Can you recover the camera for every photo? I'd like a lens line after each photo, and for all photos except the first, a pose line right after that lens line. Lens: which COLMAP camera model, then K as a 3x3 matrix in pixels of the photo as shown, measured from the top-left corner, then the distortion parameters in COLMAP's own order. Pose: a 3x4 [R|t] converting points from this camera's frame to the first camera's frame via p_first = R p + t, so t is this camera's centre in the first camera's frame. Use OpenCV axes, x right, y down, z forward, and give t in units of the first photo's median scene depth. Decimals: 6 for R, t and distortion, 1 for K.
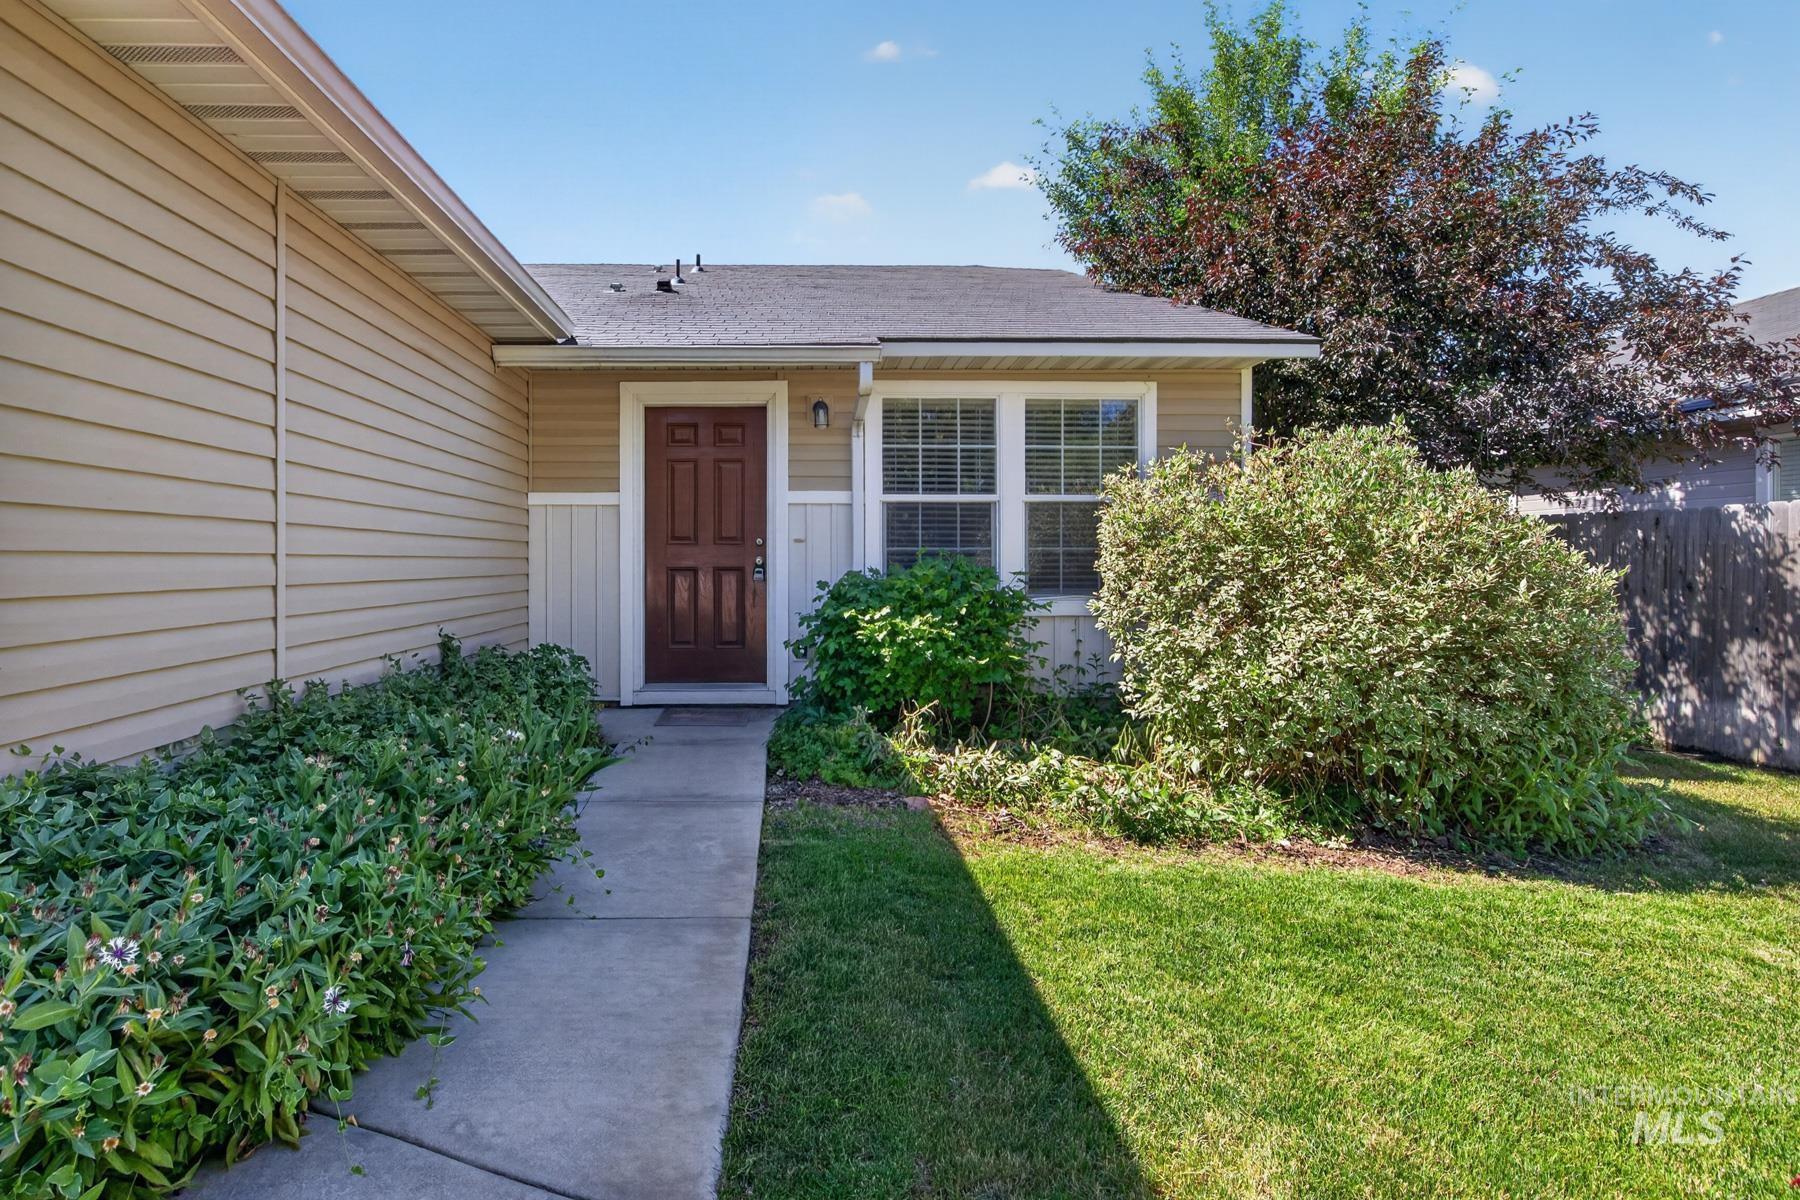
lens RADIAL K [[790.3, 0, 888.5], [0, 790.3, 608.2], [0, 0, 1]] dist [0.000697, -0.000083]
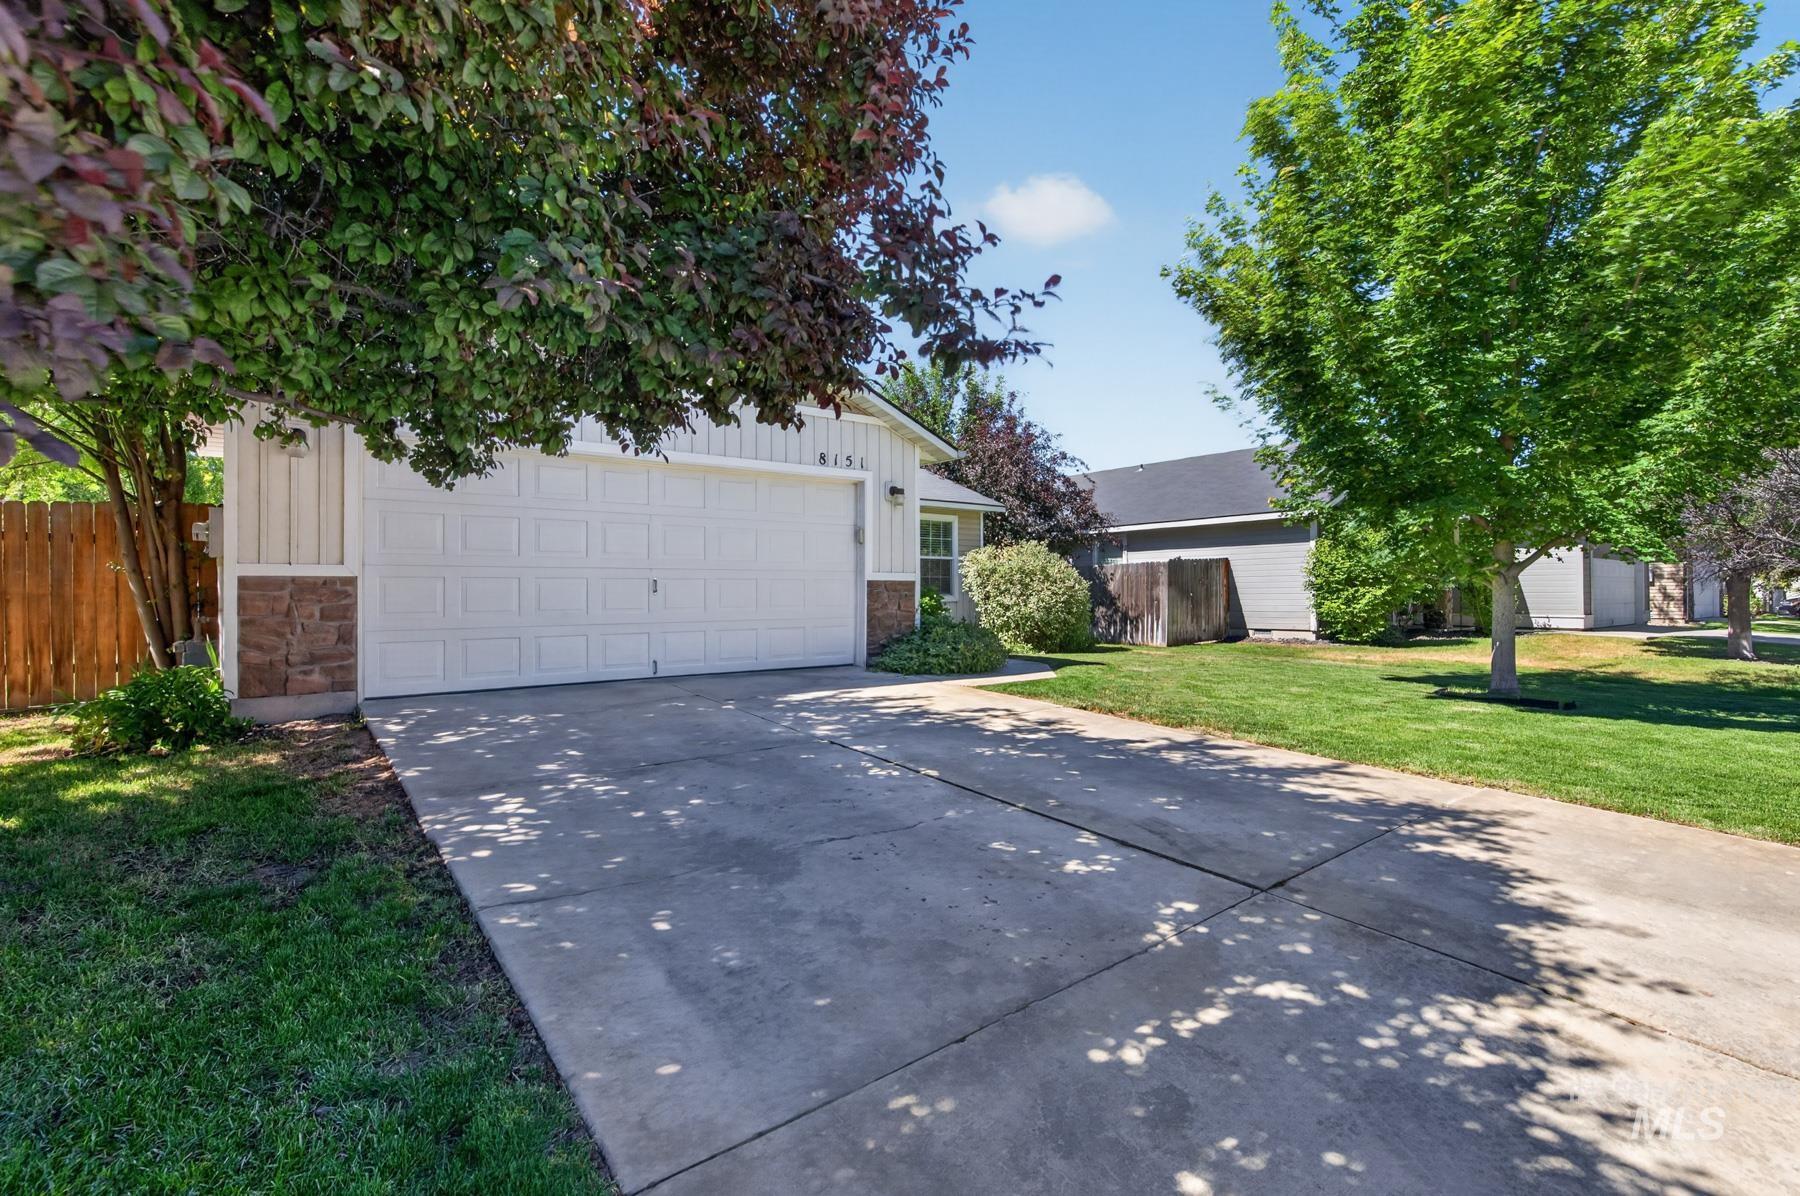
lens RADIAL K [[792.2, 0, 912.3], [0, 792.2, 611.6], [0, 0, 1]] dist [0.000866, 0.000254]
pose [[0.798115, -0.006754, 0.602468, -1.781803], [0.033115, 0.998917, -0.032670, 0.160449], [-0.601595, 0.046025, 0.797475, -1.332441]]
